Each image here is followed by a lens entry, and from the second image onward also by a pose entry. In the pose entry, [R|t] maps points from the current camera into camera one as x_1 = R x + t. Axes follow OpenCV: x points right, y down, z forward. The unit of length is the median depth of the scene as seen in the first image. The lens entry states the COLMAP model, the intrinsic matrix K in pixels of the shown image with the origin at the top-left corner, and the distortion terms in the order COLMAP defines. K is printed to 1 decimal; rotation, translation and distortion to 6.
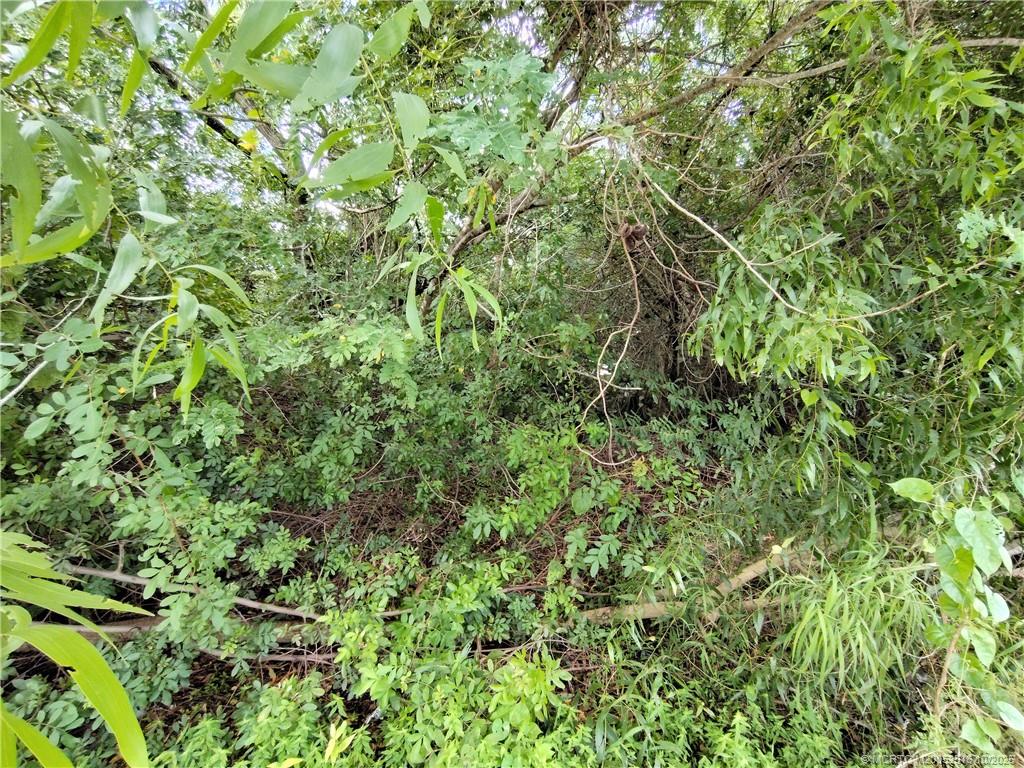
lens RADIAL K [[487.0, 0, 514.9], [0, 487.0, 369.0], [0, 0, 1]] dist [-0.003379, 0.000313]
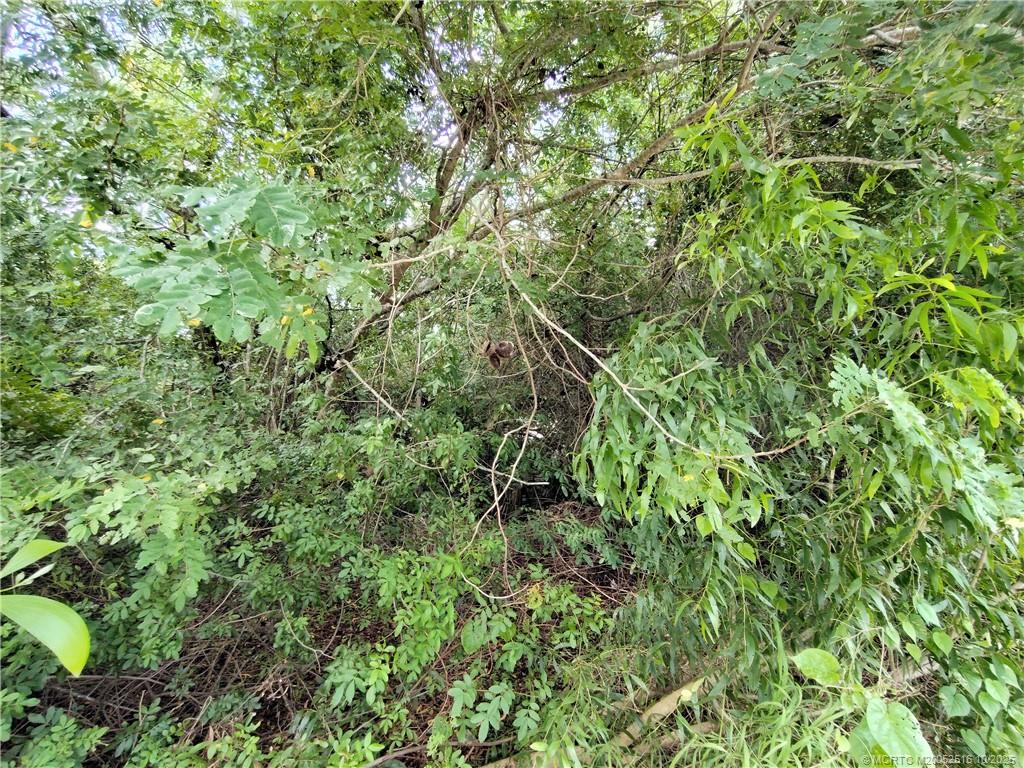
lens RADIAL K [[487.0, 0, 514.9], [0, 487.0, 369.0], [0, 0, 1]] dist [-0.003379, 0.000313]
pose [[0.989350, -0.004795, 0.145479, 0.097916], [0.024172, 0.990992, -0.131718, -0.087142], [-0.143536, 0.133832, 0.980554, 0.100195]]
